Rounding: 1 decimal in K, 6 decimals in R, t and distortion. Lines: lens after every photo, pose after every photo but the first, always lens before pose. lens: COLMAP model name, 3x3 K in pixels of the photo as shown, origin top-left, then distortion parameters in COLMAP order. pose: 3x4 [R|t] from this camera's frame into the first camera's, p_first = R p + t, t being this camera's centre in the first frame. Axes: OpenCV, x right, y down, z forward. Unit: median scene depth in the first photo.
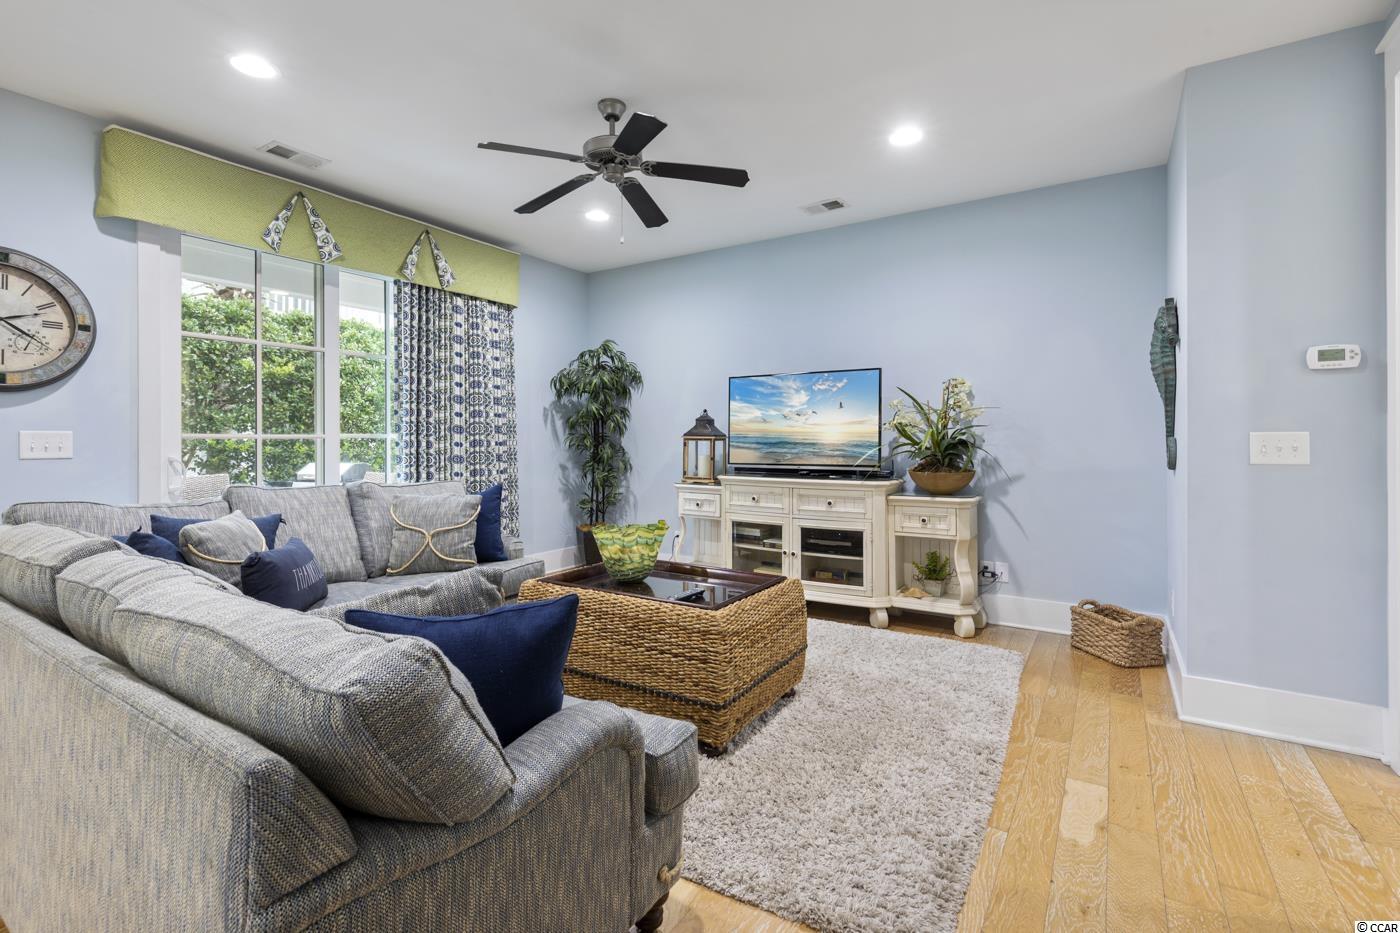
lens RADIAL K [[630.3, 0, 686.5], [0, 630.3, 435.4], [0, 0, 1]] dist [0.005416, -0.000833]
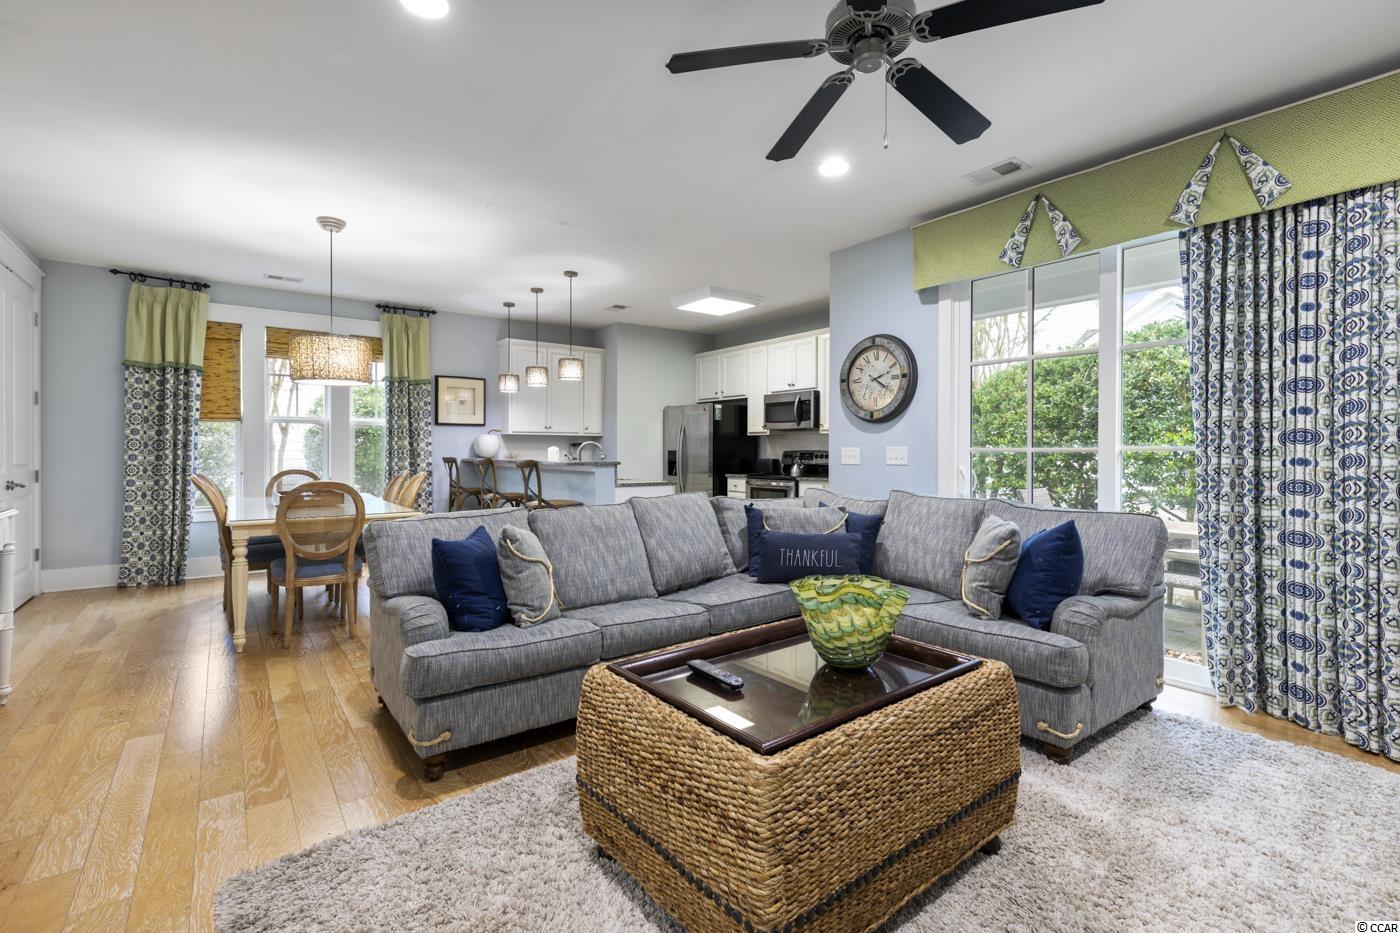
lens RADIAL K [[630.3, 0, 698.7], [0, 630.3, 453.2], [0, 0, 1]] dist [0.005416, -0.000833]
pose [[-0.332670, 0.002431, -0.943040, 0.411018], [0.001025, 0.999997, 0.002216, 0.003780], [0.943043, -0.000230, -0.332671, 0.740343]]
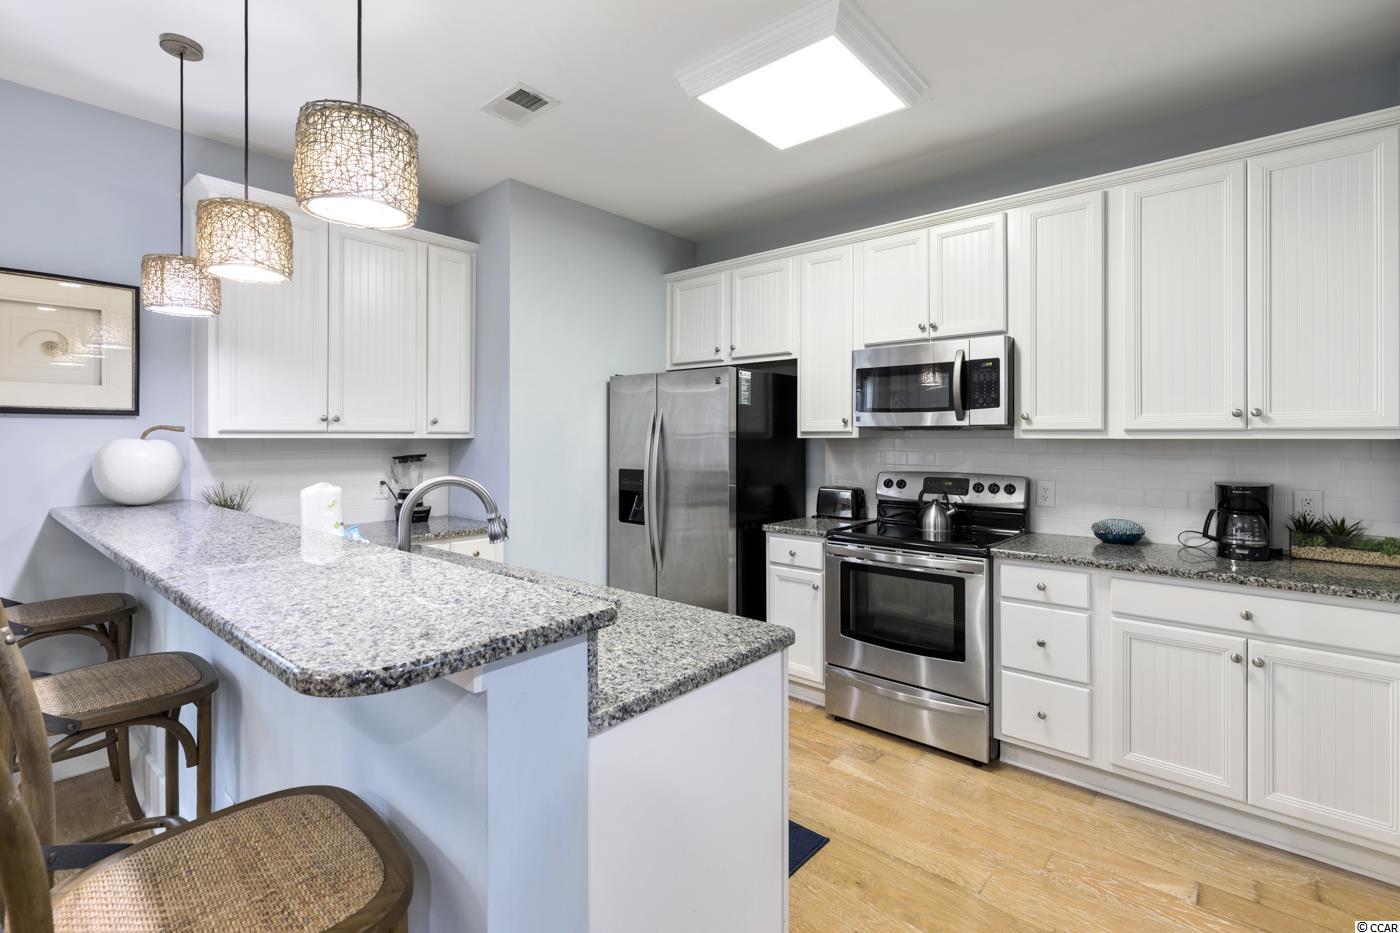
lens RADIAL K [[630.3, 0, 709.4], [0, 630.3, 439.3], [0, 0, 1]] dist [0.005416, -0.000833]
pose [[-0.108809, -0.000260, -0.994063, -0.479899], [0.002651, 0.999996, -0.000552, -0.041665], [0.994059, -0.002695, -0.108808, 0.241143]]
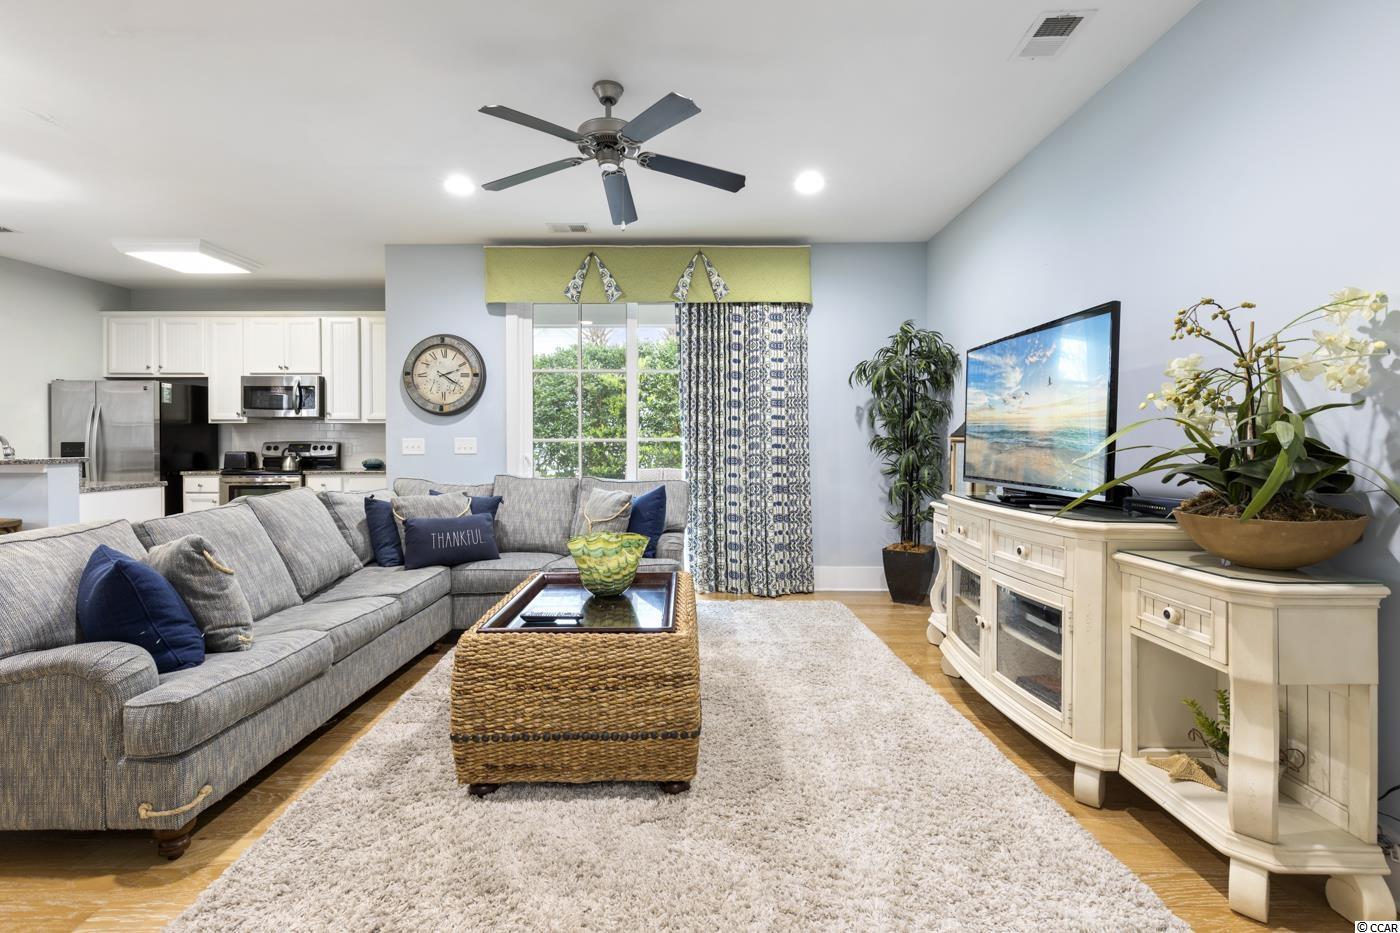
lens RADIAL K [[630.3, 0, 695.4], [0, 630.3, 446.9], [0, 0, 1]] dist [0.005416, -0.000833]
pose [[0.546716, 0.006210, -0.837295, 0.529088], [0.005143, 0.999929, 0.010774, 0.002293], [0.837302, -0.010197, 0.546645, 0.412678]]
